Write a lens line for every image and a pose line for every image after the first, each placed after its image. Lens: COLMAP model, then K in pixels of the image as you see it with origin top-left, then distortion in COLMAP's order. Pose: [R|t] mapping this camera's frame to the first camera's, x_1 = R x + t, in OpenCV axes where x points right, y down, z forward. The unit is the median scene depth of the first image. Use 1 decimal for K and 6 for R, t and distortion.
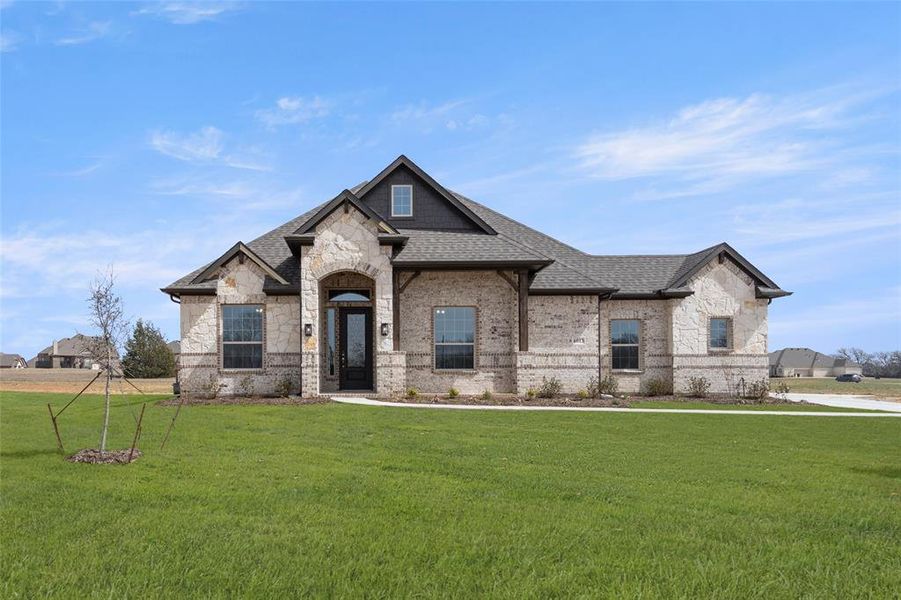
lens RADIAL K [[353.0, 0, 450.5], [0, 353.0, 300.0], [0, 0, 1]] dist [0.000084, -0.000029]
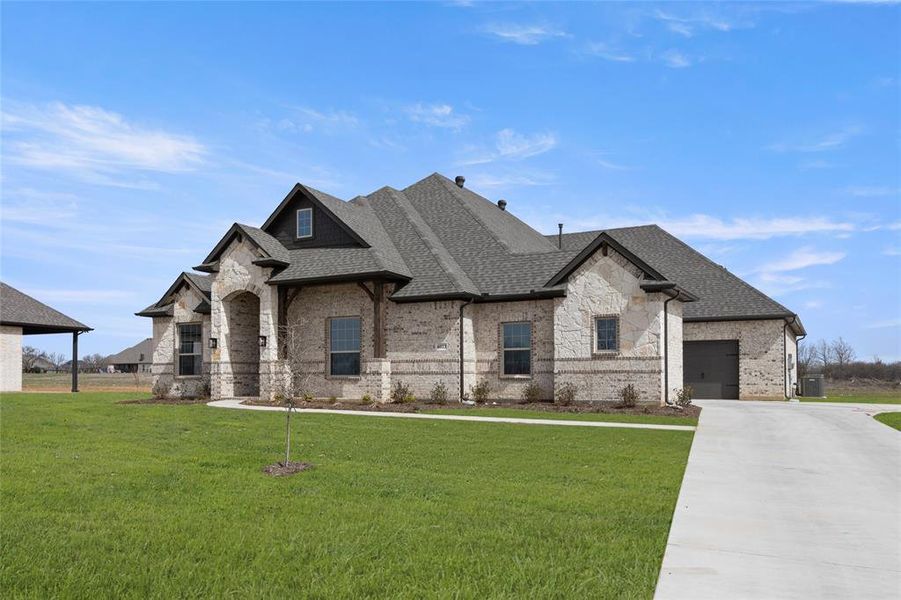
lens RADIAL K [[371.2, 0, 450.4], [0, 371.2, 290.7], [0, 0, 1]] dist [-0.000348, -0.000005]
pose [[0.964569, -0.062222, -0.256390, 0.637099], [0.054873, 0.997854, -0.035726, -0.002987], [0.258063, 0.020392, 0.965913, -0.010744]]
